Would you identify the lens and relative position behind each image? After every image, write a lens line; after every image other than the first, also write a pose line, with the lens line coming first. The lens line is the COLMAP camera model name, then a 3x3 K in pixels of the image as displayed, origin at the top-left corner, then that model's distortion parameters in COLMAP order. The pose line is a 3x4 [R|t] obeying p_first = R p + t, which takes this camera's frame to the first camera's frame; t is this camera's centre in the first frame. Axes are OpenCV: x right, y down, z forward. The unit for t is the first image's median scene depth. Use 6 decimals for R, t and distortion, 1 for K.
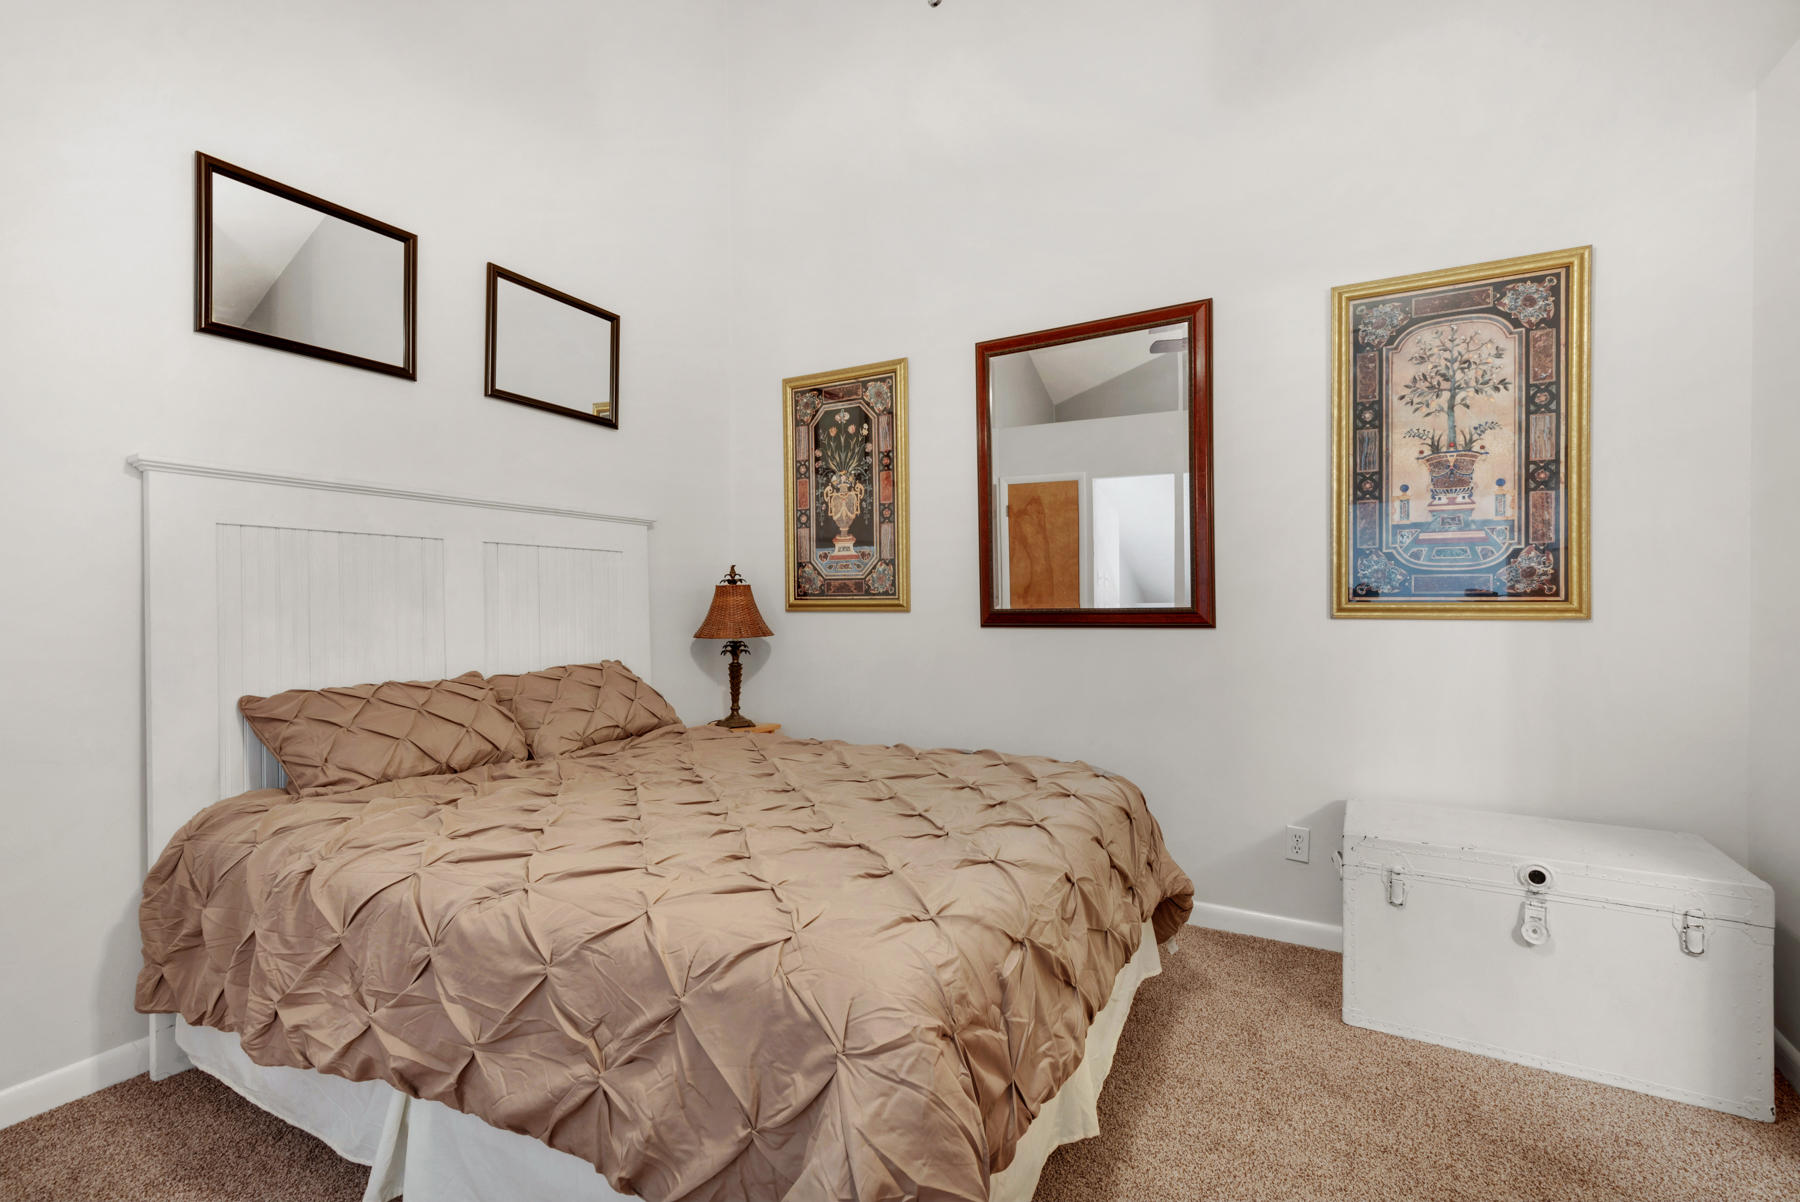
lens RADIAL K [[812.9, 0, 901.7], [0, 812.9, 605.7], [0, 0, 1]] dist [0.031969, -0.011832]
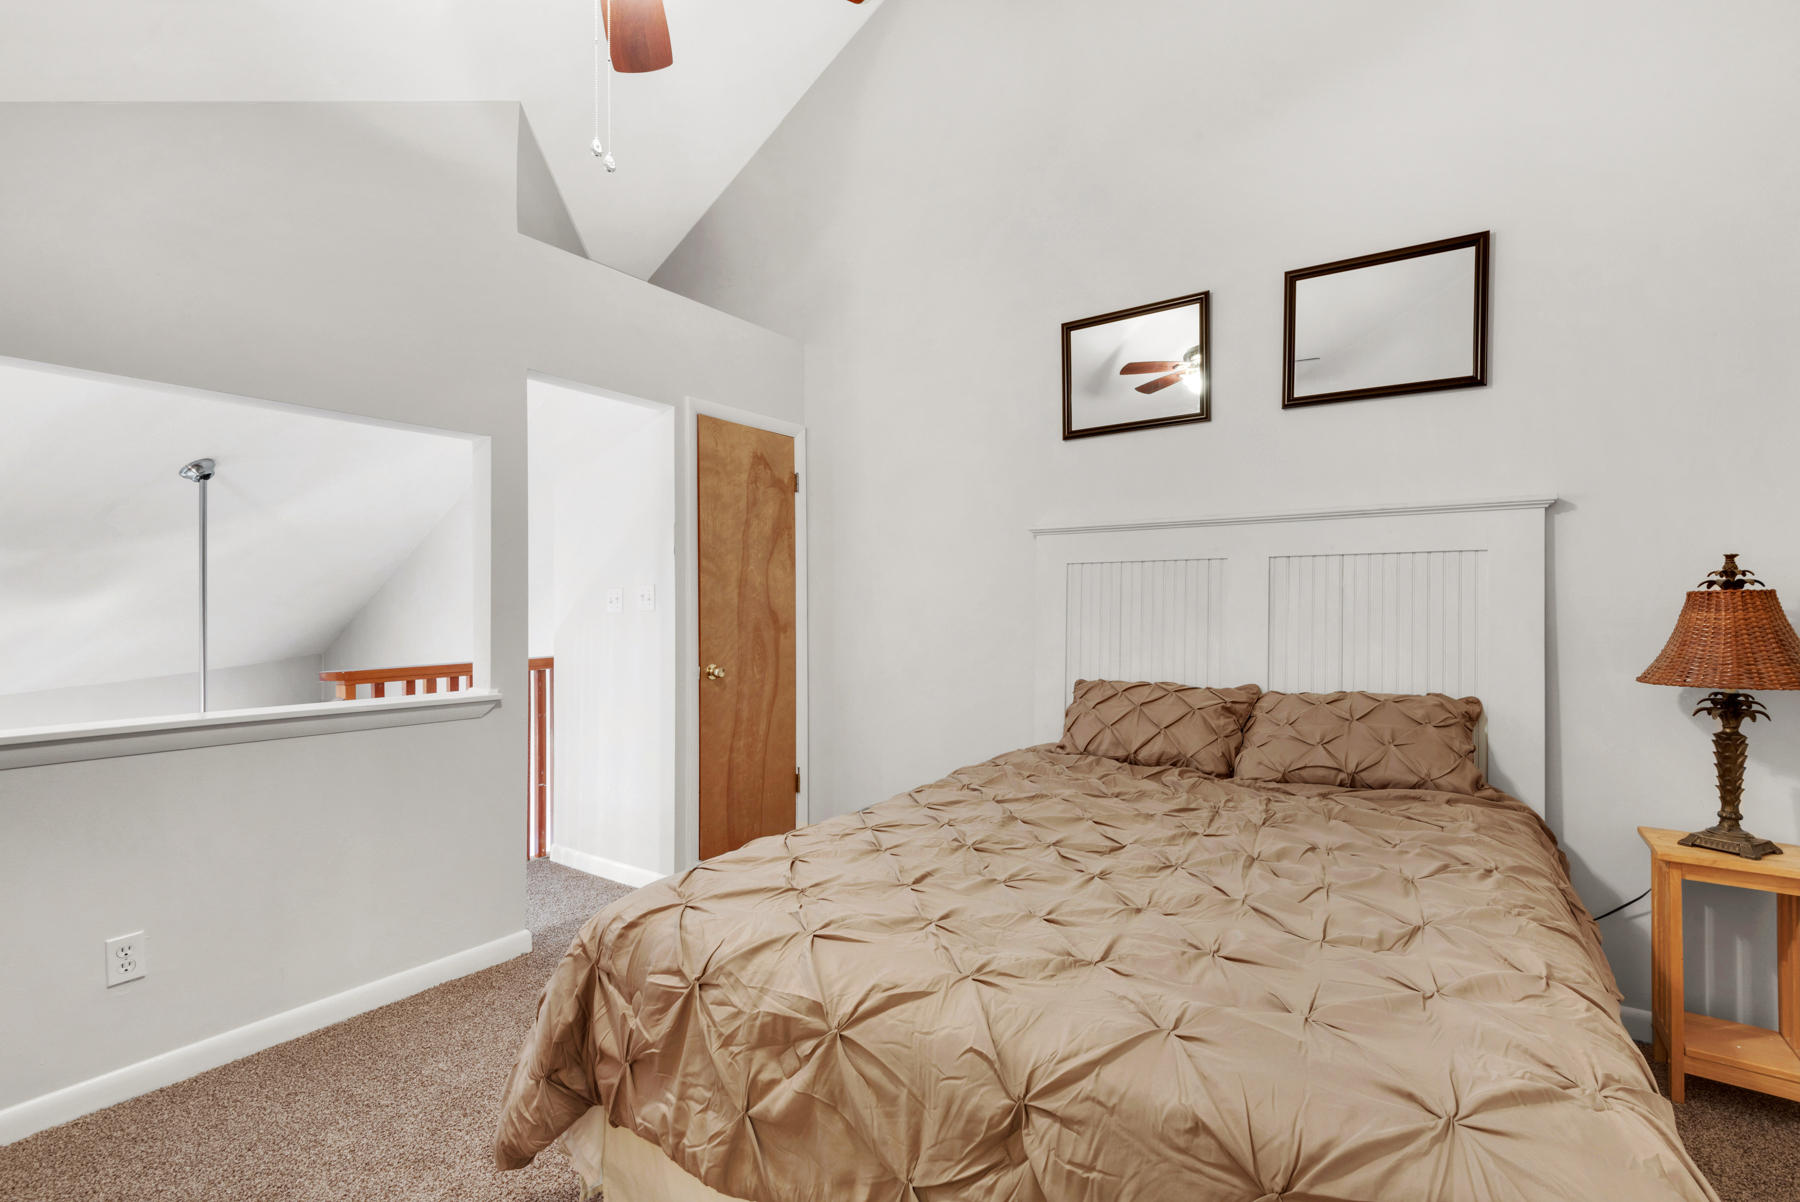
lens RADIAL K [[812.9, 0, 901.7], [0, 812.9, 605.7], [0, 0, 1]] dist [0.031969, -0.011832]
pose [[-0.100748, 0.000303, -0.994912, 0.565038], [-0.005592, 0.999984, 0.000870, -0.017815], [0.994896, 0.005652, -0.100744, 0.696703]]
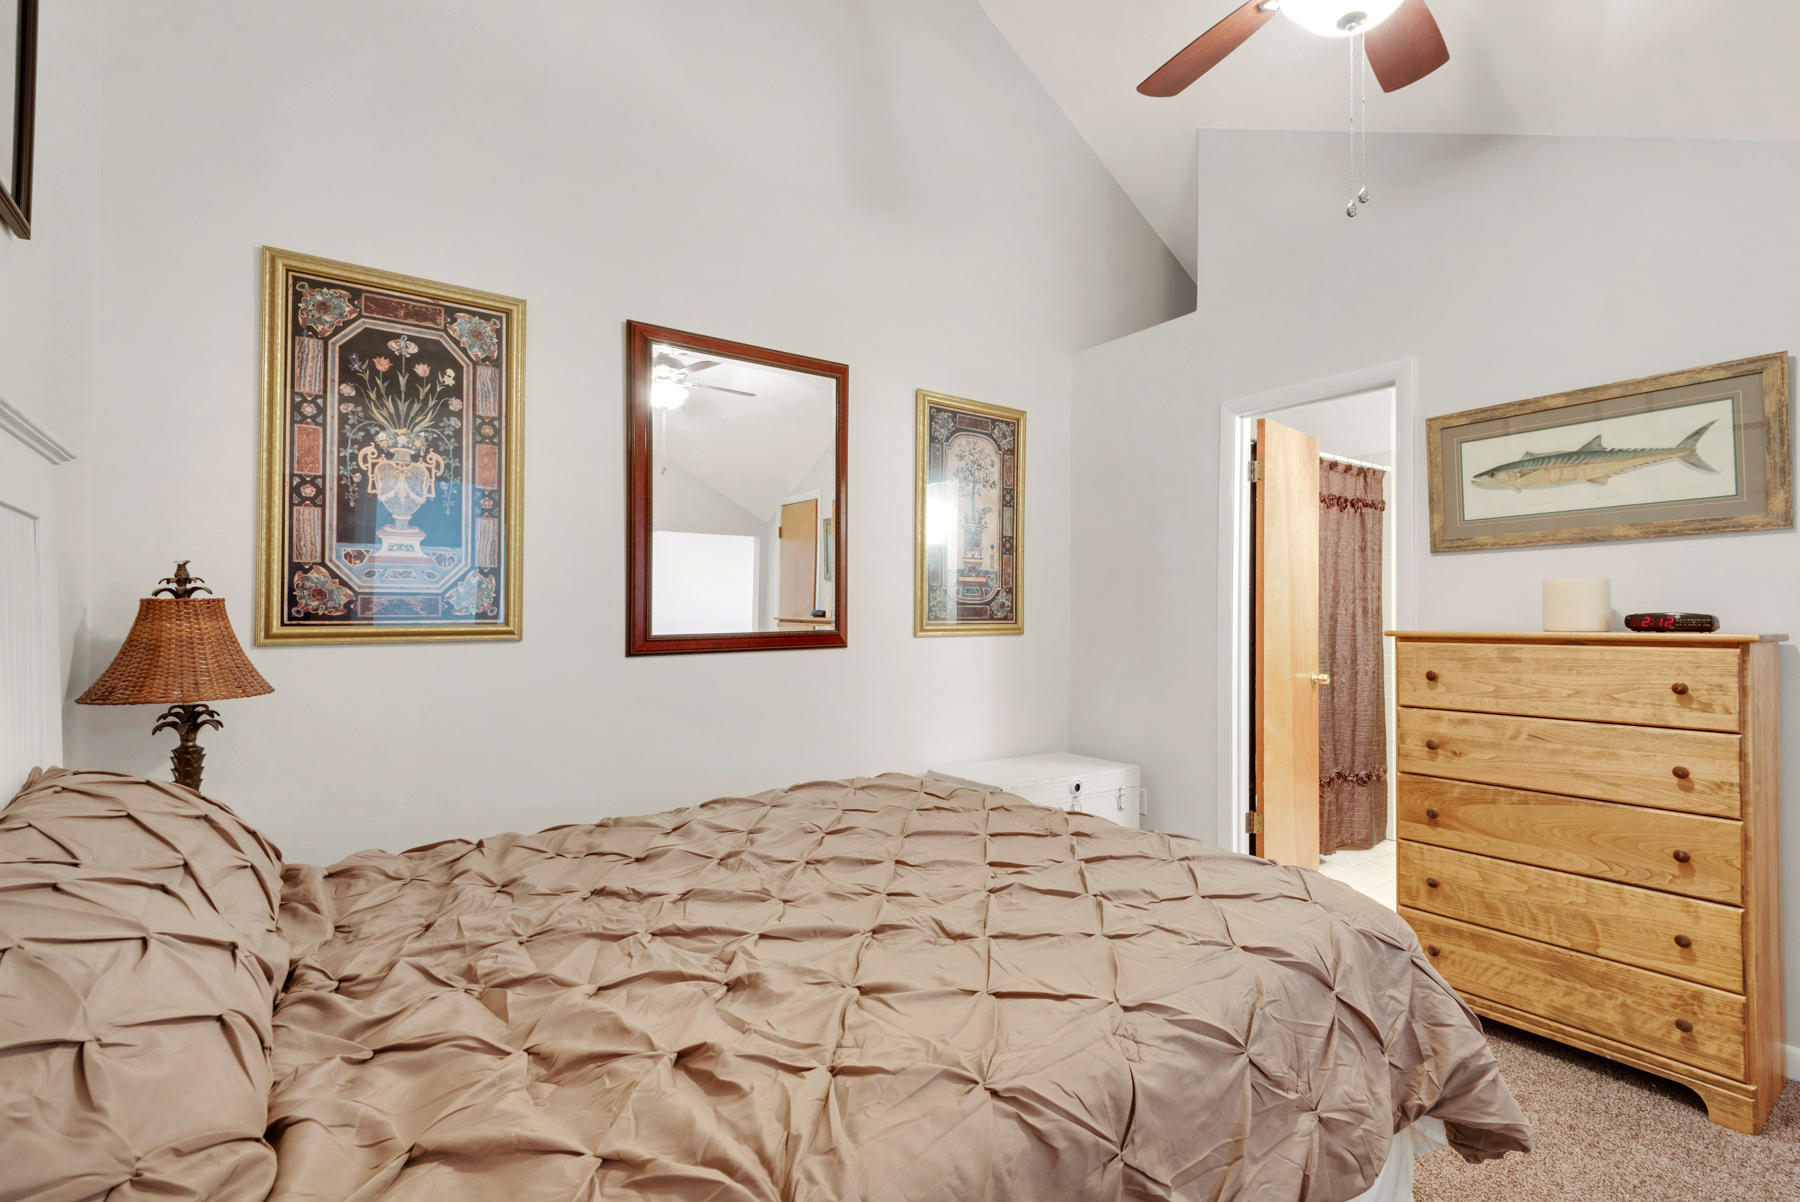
lens RADIAL K [[812.9, 0, 901.7], [0, 812.9, 605.7], [0, 0, 1]] dist [0.031969, -0.011832]
pose [[0.409811, 0.010908, 0.912105, -0.704180], [0.002674, 0.999910, -0.013159, -0.018184], [-0.912167, 0.007832, 0.409744, 0.500100]]
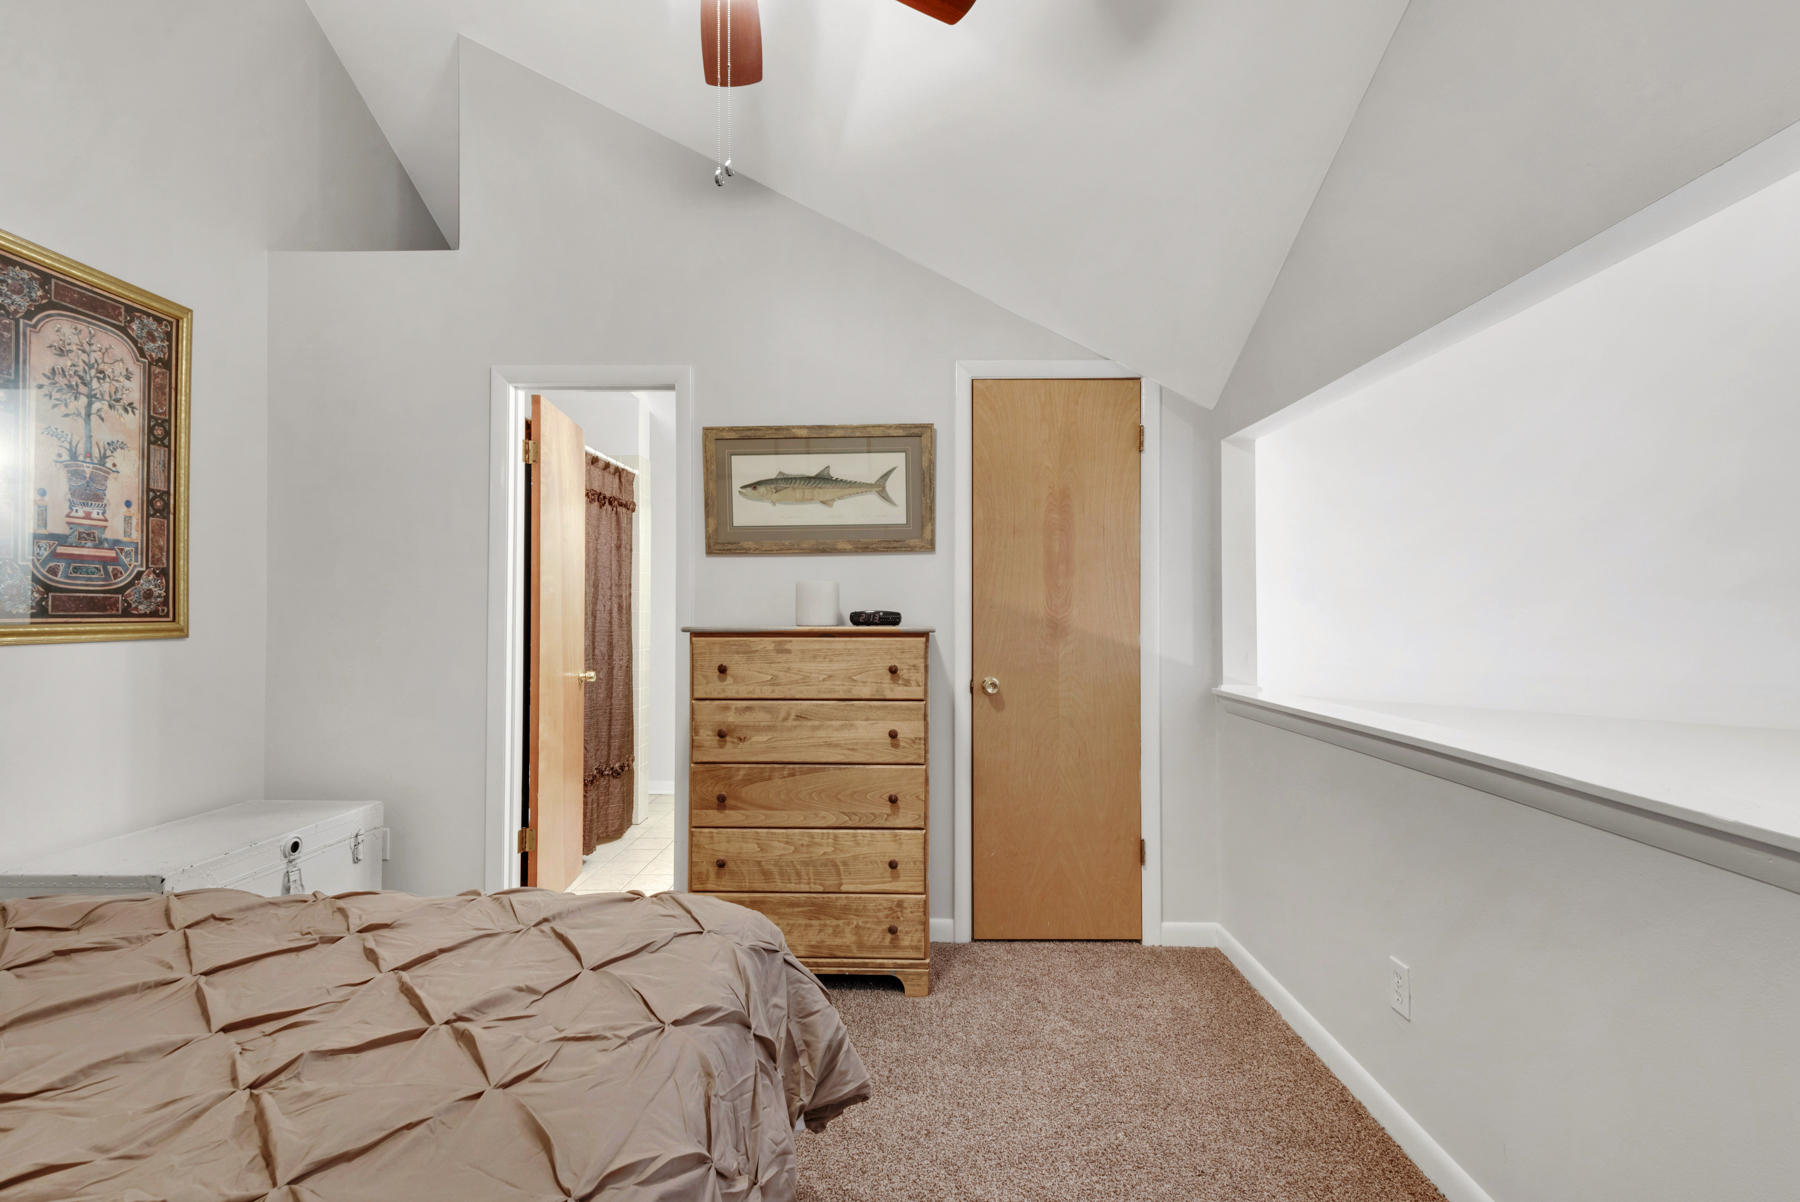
lens RADIAL K [[814.7, 0, 903.7], [0, 814.7, 615.9], [0, 0, 1]] dist [0.037344, -0.016470]
pose [[-0.462686, -0.004897, 0.886509, -0.579218], [-0.001459, 0.999988, 0.004762, -0.018128], [-0.886521, 0.000910, -0.462687, 0.597063]]
